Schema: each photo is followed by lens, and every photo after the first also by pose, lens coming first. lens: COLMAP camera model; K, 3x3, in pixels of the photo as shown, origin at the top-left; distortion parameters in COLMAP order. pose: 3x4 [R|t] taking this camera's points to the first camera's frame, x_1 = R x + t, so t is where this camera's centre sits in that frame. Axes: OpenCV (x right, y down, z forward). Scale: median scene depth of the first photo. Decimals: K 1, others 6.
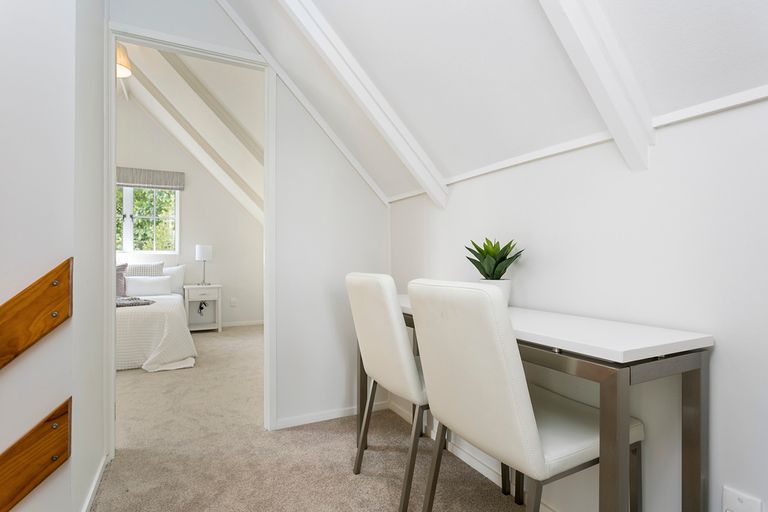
lens RADIAL K [[403.8, 0, 384.0], [0, 403.8, 257.3], [0, 0, 1]] dist [0.002252, 0.000265]
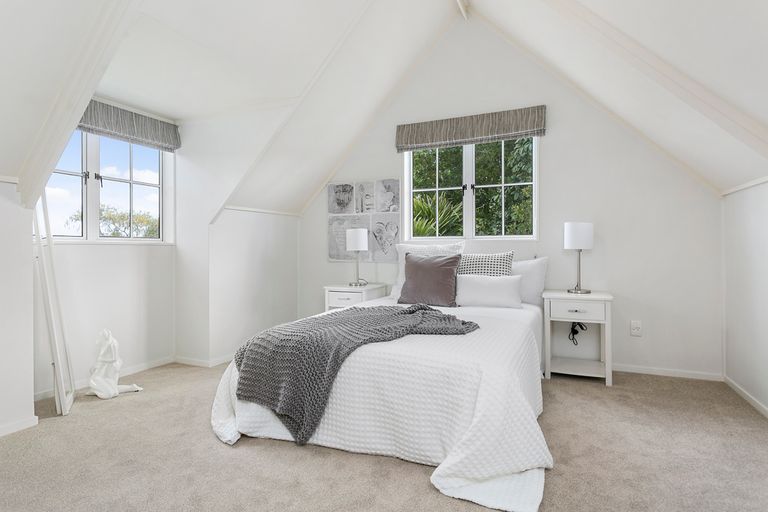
lens RADIAL K [[408.7, 0, 382.2], [0, 408.7, 254.1], [0, 0, 1]] dist [0.006186, 0.000251]
pose [[0.627479, -0.001446, -0.778632, -0.176473], [0.010635, 0.999921, 0.006714, 0.007862], [0.778561, -0.012494, 0.627445, 0.438051]]
